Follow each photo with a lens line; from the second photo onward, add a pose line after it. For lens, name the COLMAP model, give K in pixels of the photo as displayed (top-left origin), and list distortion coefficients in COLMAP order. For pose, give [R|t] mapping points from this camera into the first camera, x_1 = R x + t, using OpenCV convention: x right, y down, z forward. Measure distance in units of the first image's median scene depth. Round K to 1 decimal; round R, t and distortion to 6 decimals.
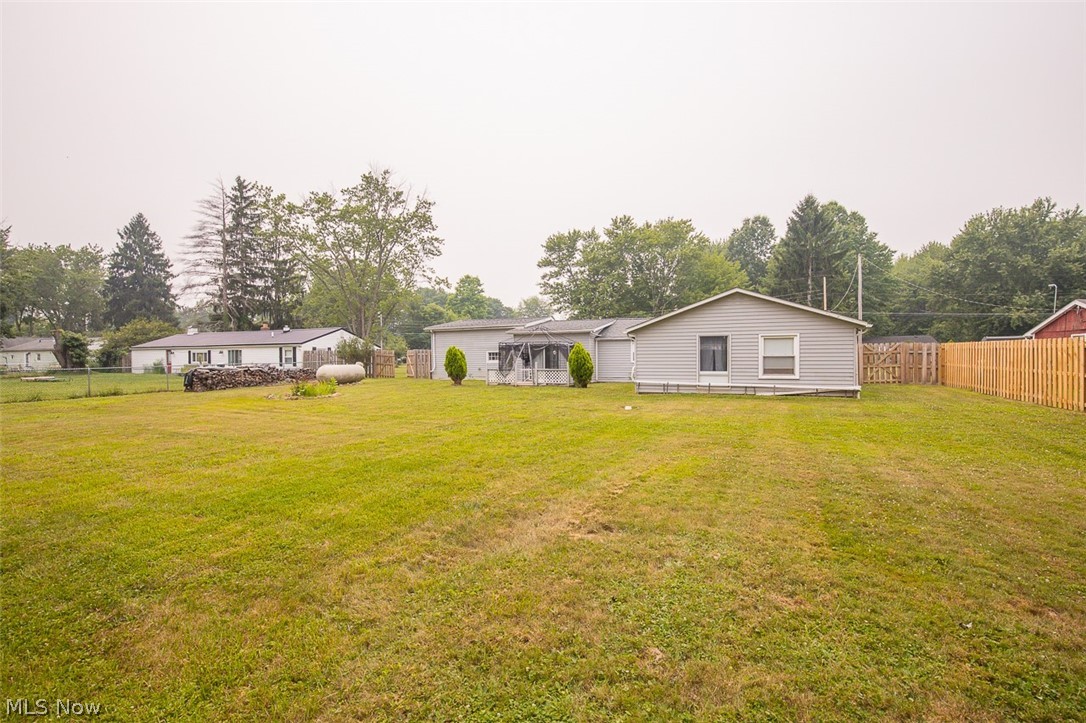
lens RADIAL K [[495.0, 0, 541.6], [0, 495.0, 367.0], [0, 0, 1]] dist [-0.011177, 0.000985]
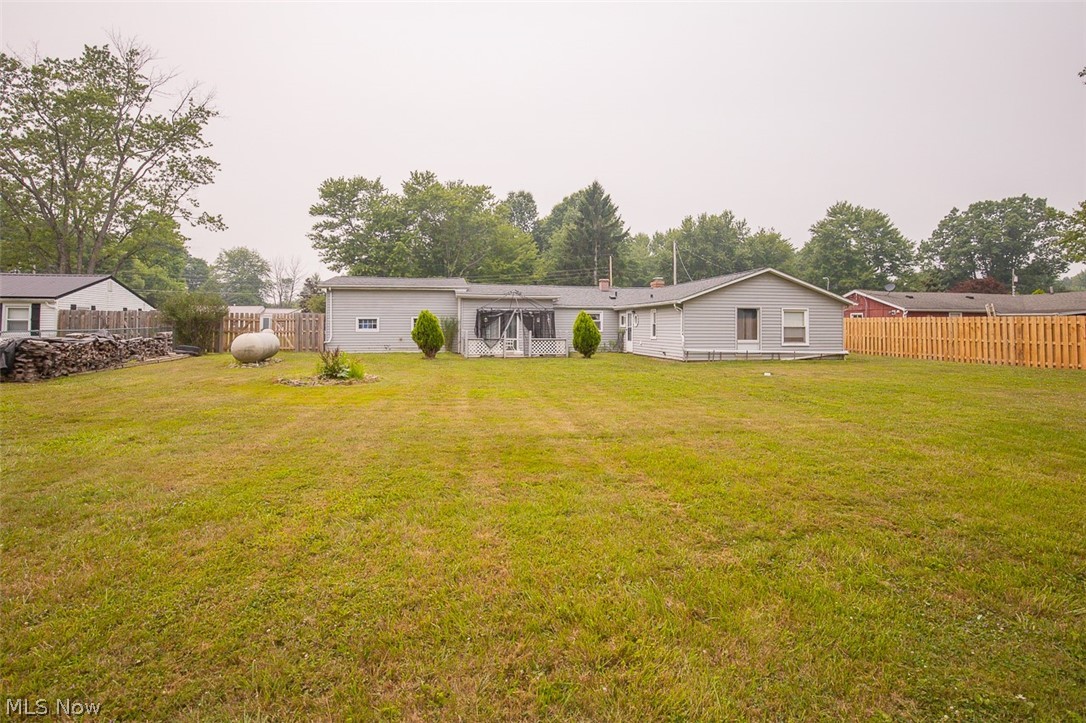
lens RADIAL K [[535.9, 0, 543.1], [0, 535.9, 311.2], [0, 0, 1]] dist [-0.001727, -0.000073]
pose [[0.834624, 0.025442, 0.550232, -0.477255], [0.000967, 0.998863, -0.047653, 0.000747], [-0.550819, 0.040305, 0.833651, 0.161573]]
